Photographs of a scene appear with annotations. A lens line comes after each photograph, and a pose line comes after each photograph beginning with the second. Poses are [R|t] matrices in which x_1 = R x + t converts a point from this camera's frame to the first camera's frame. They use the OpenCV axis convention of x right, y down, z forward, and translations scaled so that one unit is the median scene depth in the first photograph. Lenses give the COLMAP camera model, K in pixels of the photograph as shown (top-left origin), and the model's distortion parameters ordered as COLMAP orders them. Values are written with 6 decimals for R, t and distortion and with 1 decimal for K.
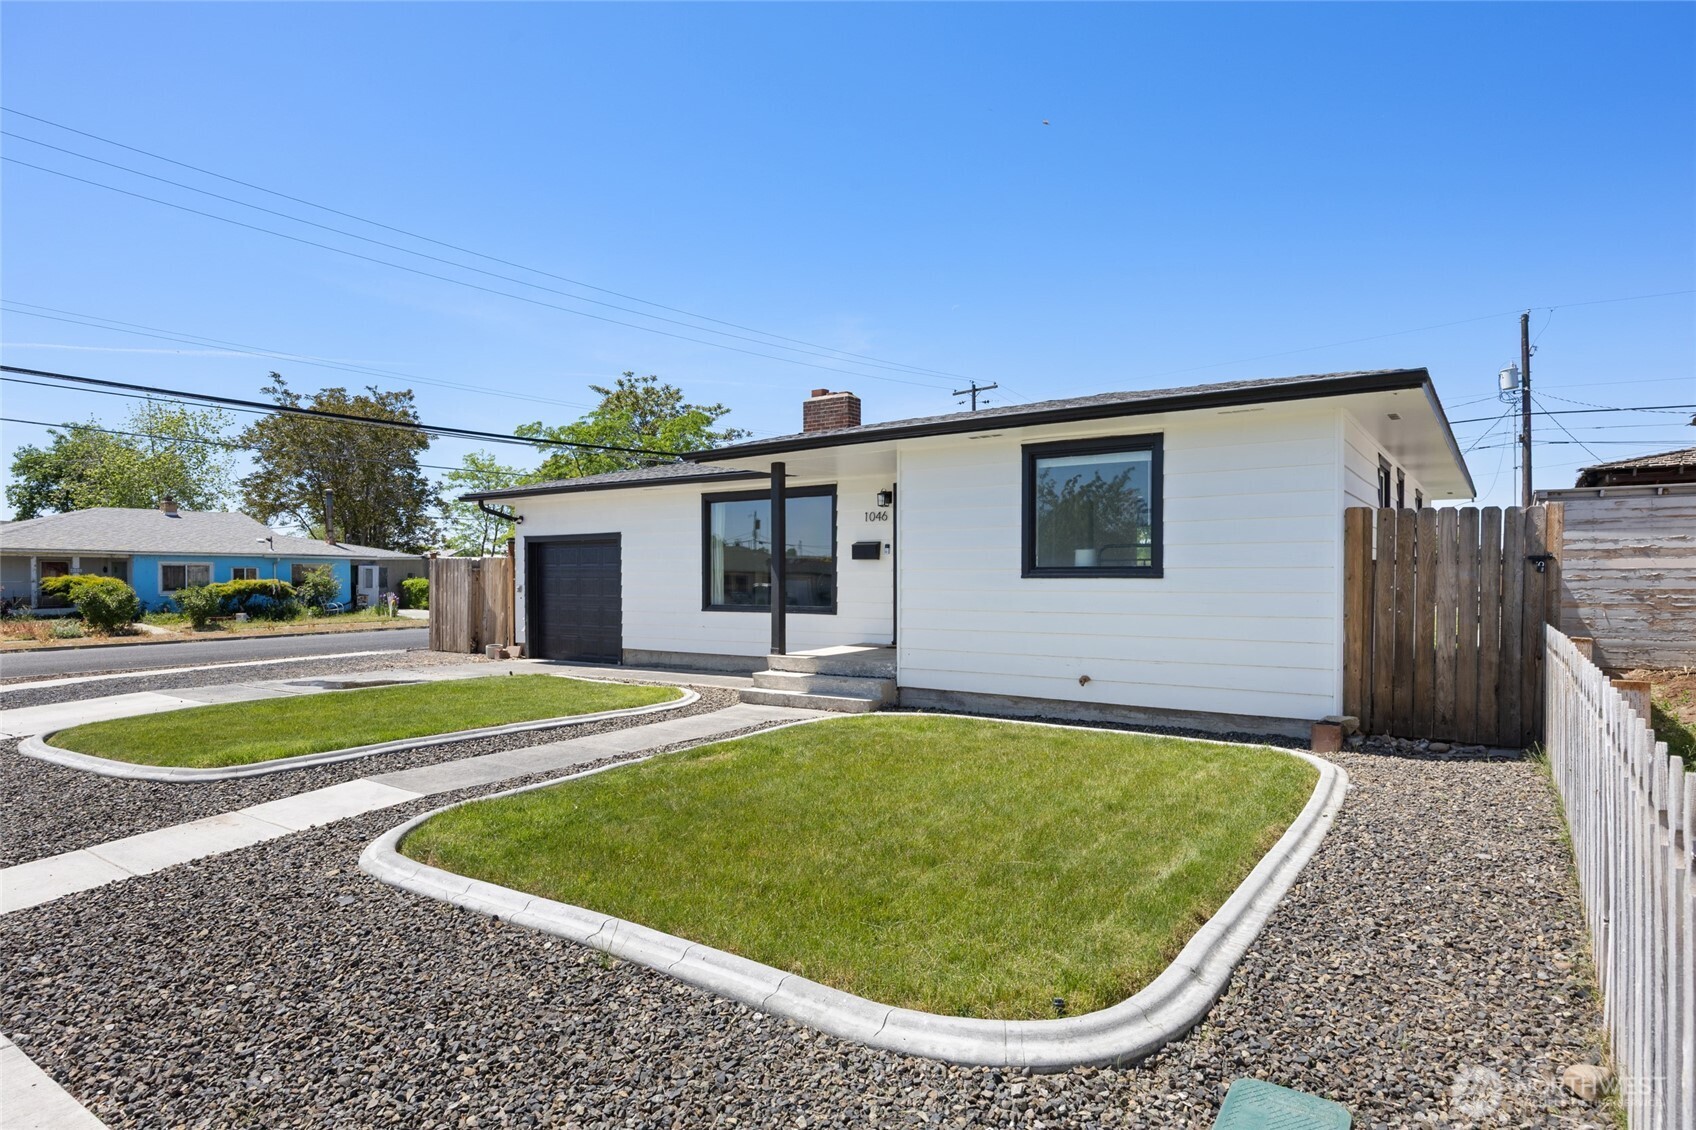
lens RADIAL K [[937.9, 0, 853.2], [0, 937.9, 575.8], [0, 0, 1]] dist [-0.007344, -0.000778]
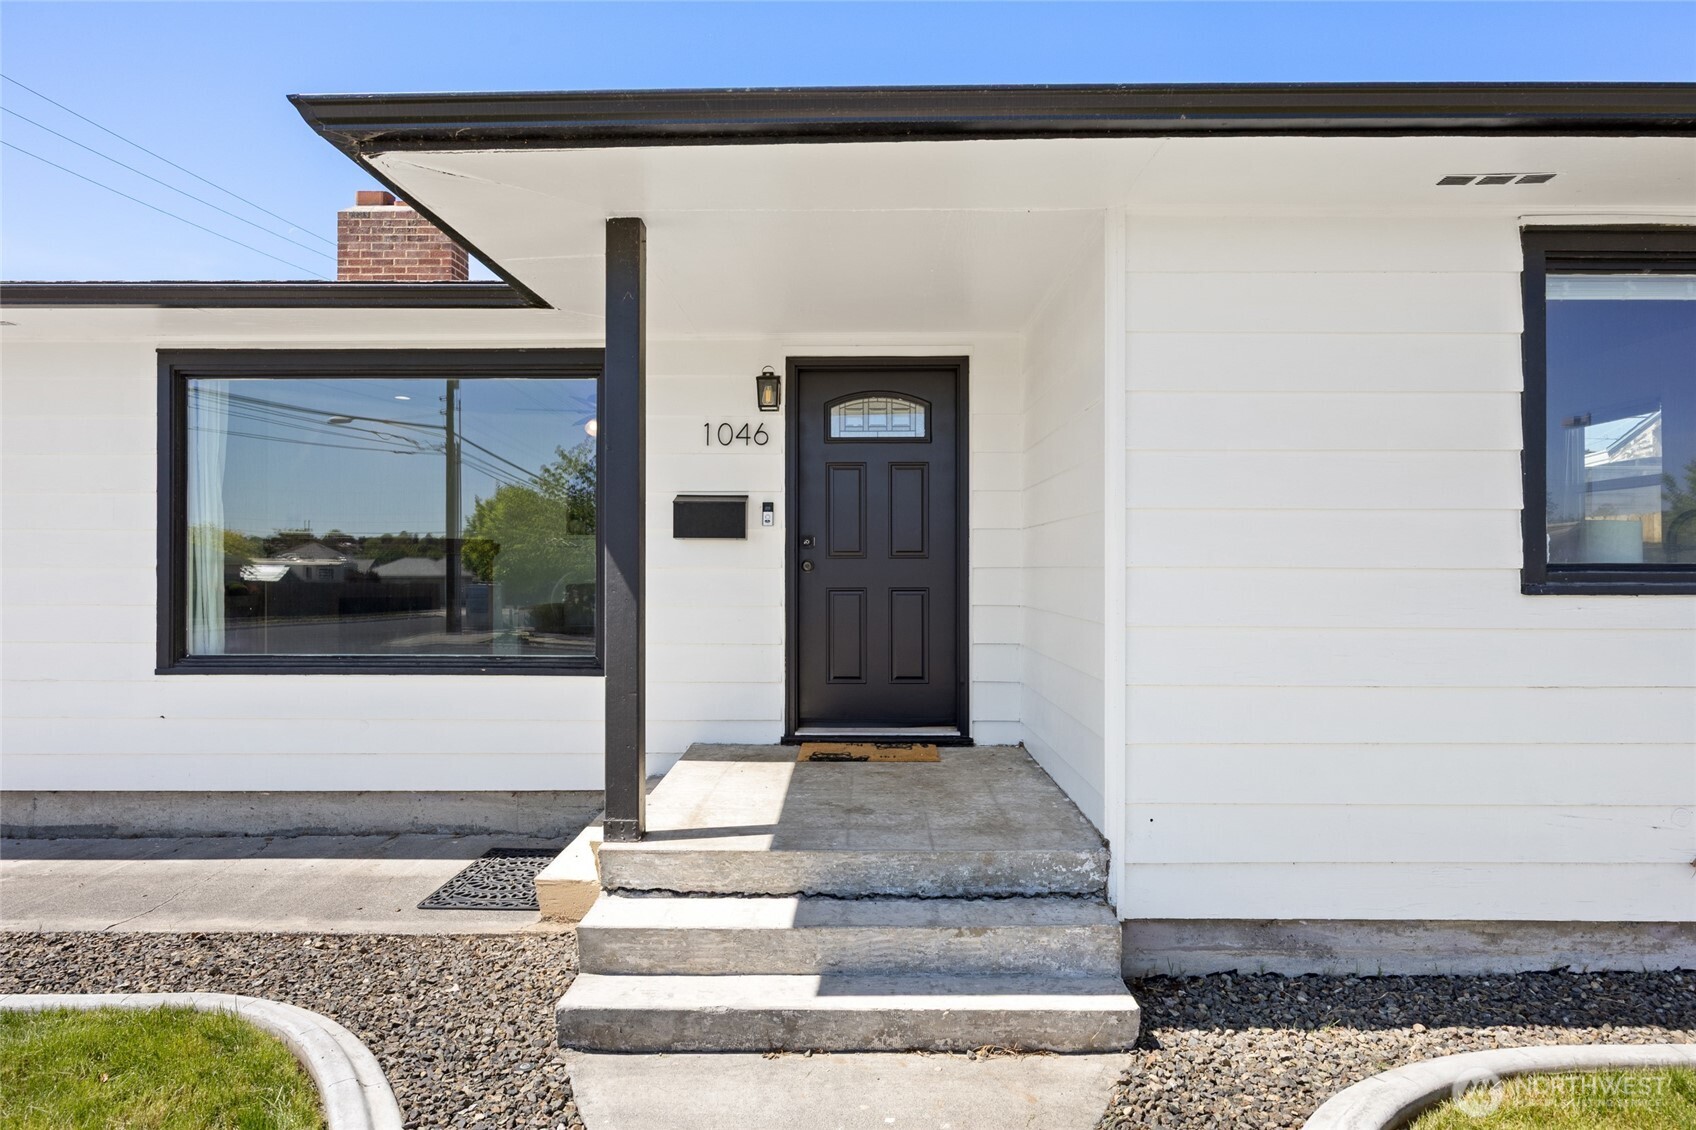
lens RADIAL K [[1005.2, 0, 847.8], [0, 1005.2, 556.9], [0, 0, 1]] dist [-0.005216, 0.000356]
pose [[0.821648, 0.006085, 0.569963, -0.184646], [-0.002144, 0.999969, -0.007585, -0.006229], [-0.569991, 0.005010, 0.821635, 0.600417]]
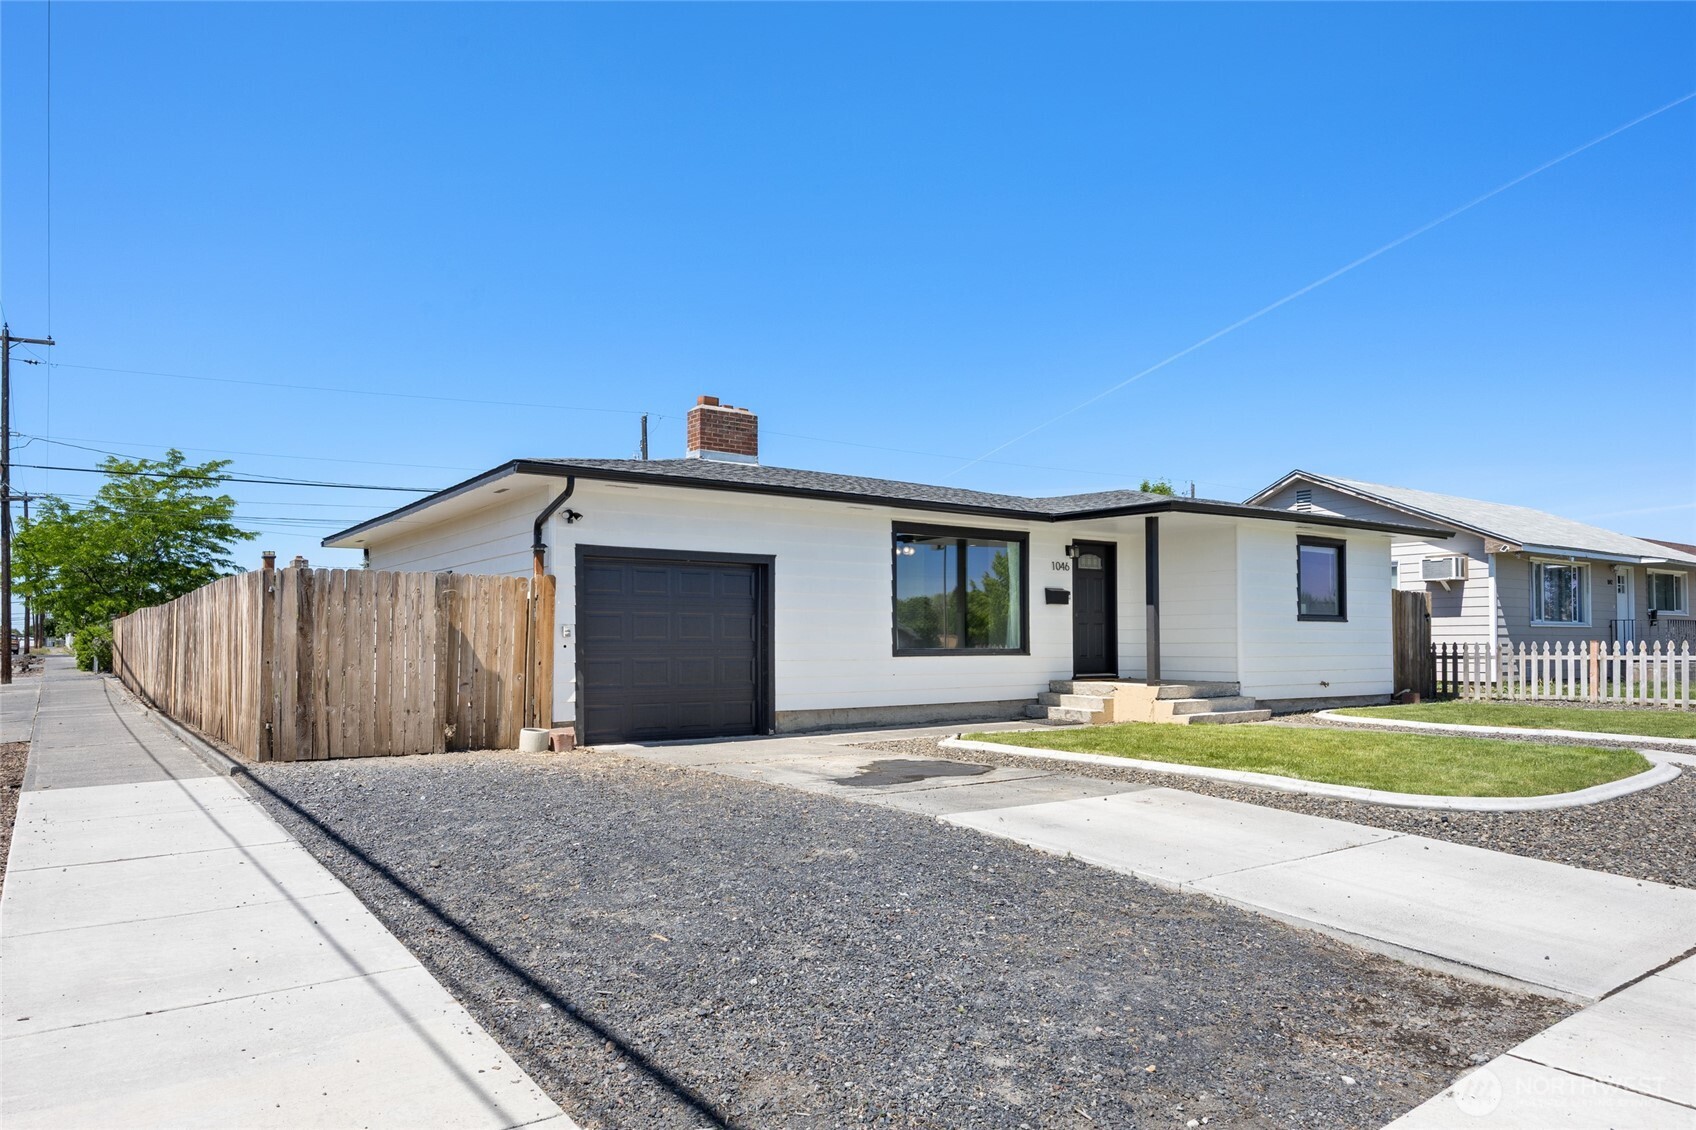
lens RADIAL K [[1098.5, 0, 806.5], [0, 1098.5, 597.5], [0, 0, 1]] dist [-0.006579, -0.000659]
pose [[0.343814, 0.039754, 0.938196, -1.291511], [-0.000490, 0.999111, -0.042155, 0.029137], [-0.939038, 0.014034, 0.343528, 0.823206]]
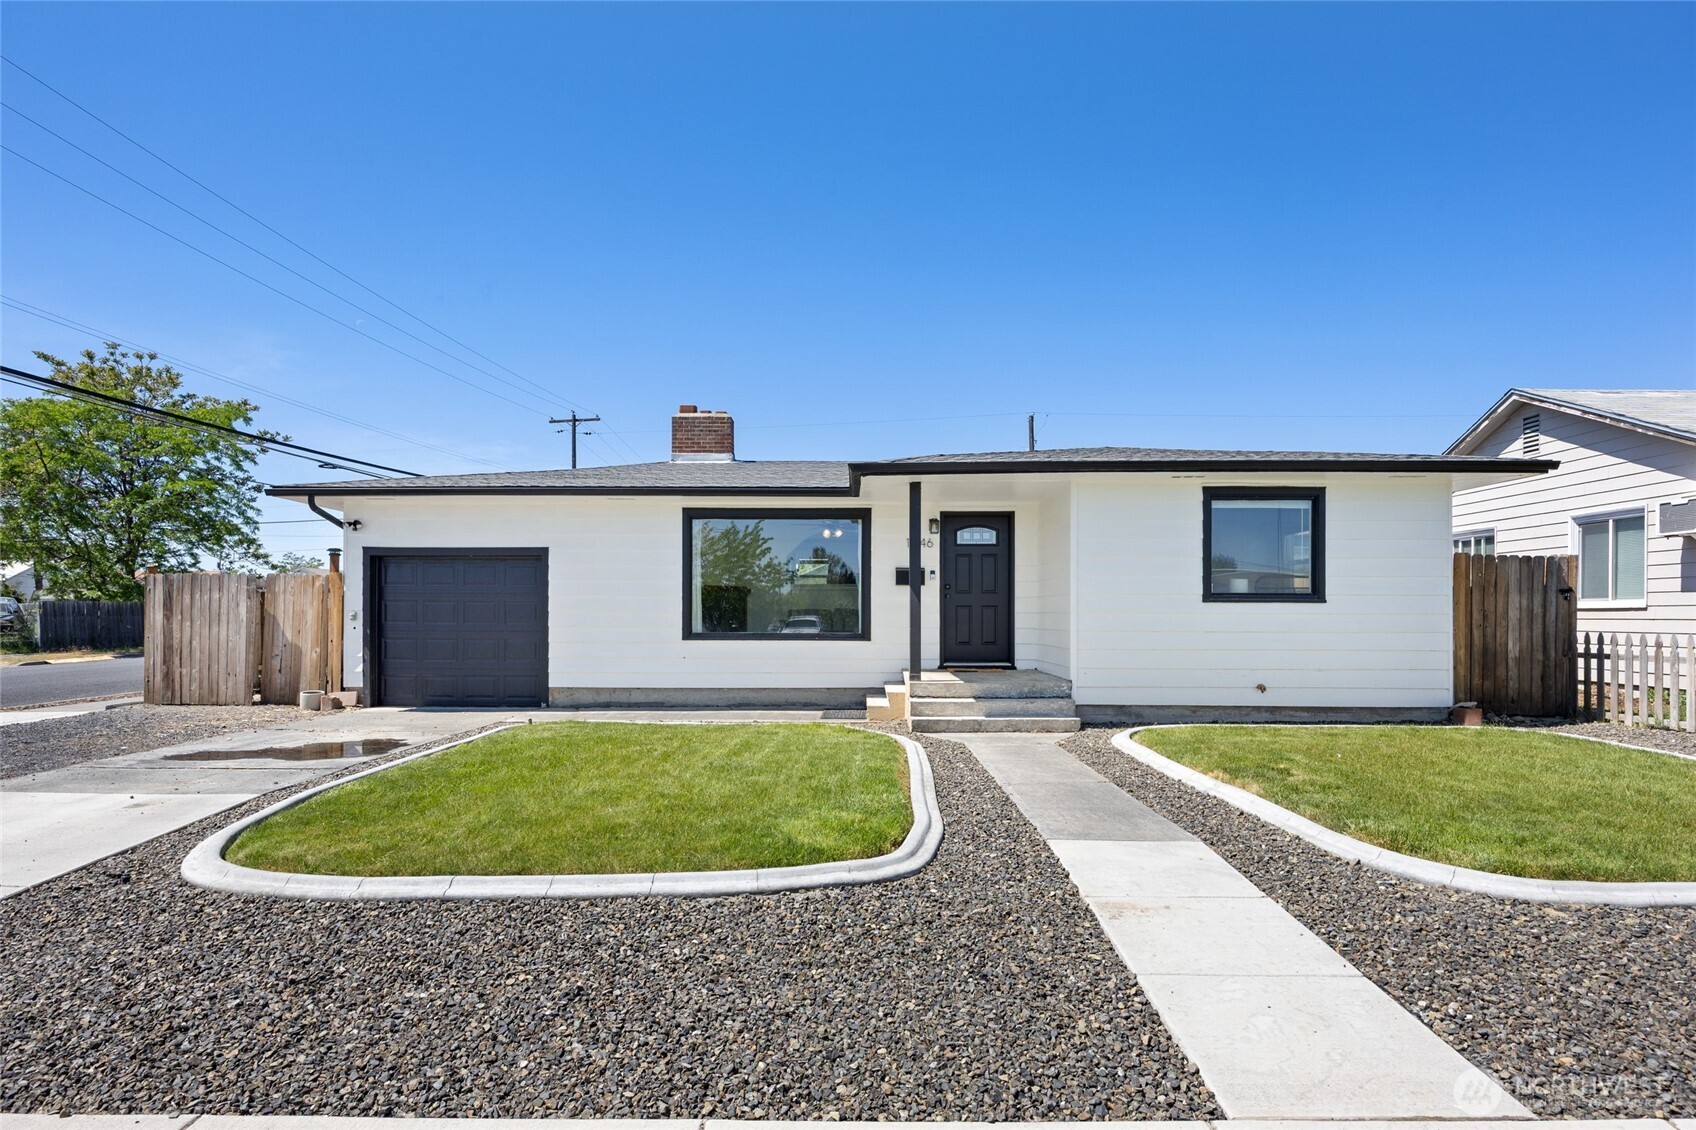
lens RADIAL K [[891.0, 0, 822.8], [0, 891.0, 599.7], [0, 0, 1]] dist [-0.009189, 0.002823]
pose [[0.833429, 0.011464, 0.552507, -0.586508], [-0.004457, 0.999892, -0.014023, 0.011885], [-0.552608, 0.009225, 0.833390, 0.251813]]
